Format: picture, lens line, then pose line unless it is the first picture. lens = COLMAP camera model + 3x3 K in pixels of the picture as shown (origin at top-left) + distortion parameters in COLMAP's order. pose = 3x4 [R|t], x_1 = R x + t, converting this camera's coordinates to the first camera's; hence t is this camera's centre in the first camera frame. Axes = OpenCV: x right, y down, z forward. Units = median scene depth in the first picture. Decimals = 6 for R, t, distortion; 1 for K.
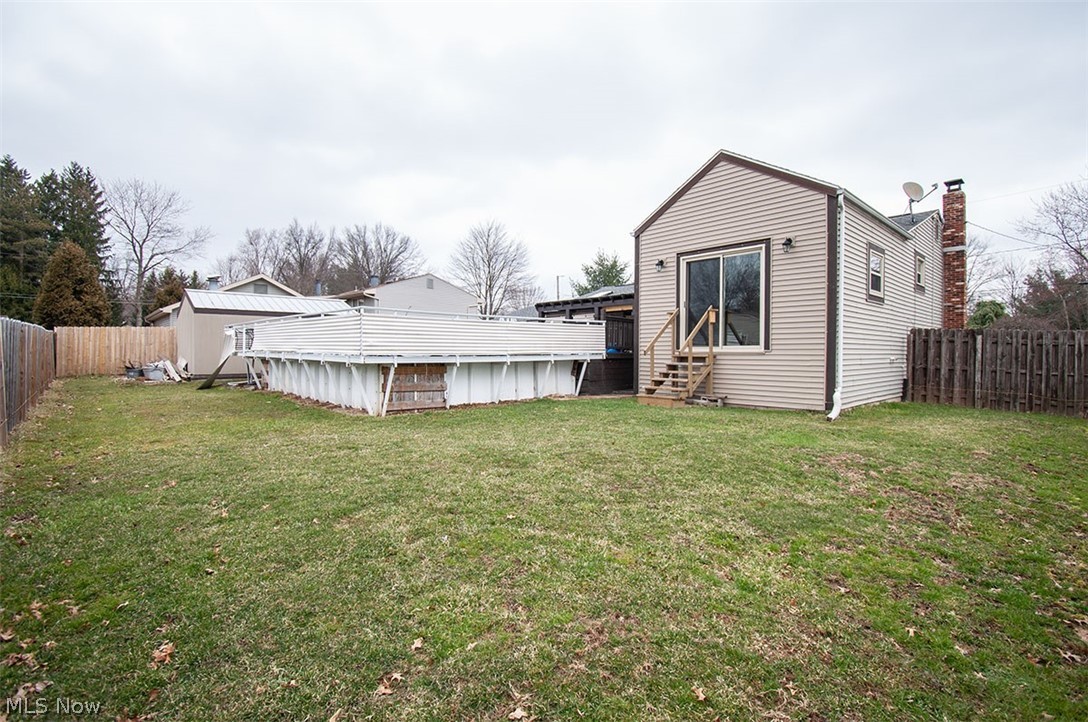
lens RADIAL K [[503.3, 0, 544.8], [0, 503.3, 355.5], [0, 0, 1]] dist [-0.000434, -0.000194]
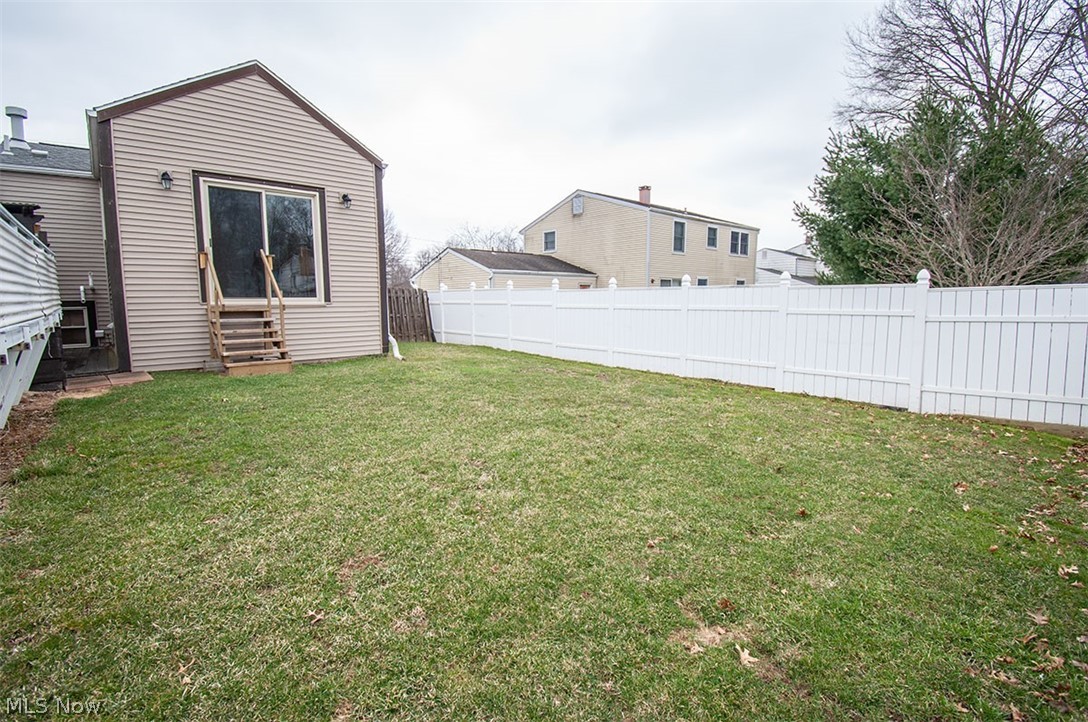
lens RADIAL K [[503.3, 0, 544.2], [0, 503.3, 359.1], [0, 0, 1]] dist [-0.000434, -0.000194]
pose [[0.018143, -0.110188, 0.993745, -0.548797], [0.018518, 0.993775, 0.109853, -0.000295], [-0.999664, 0.016409, 0.020070, 0.540724]]
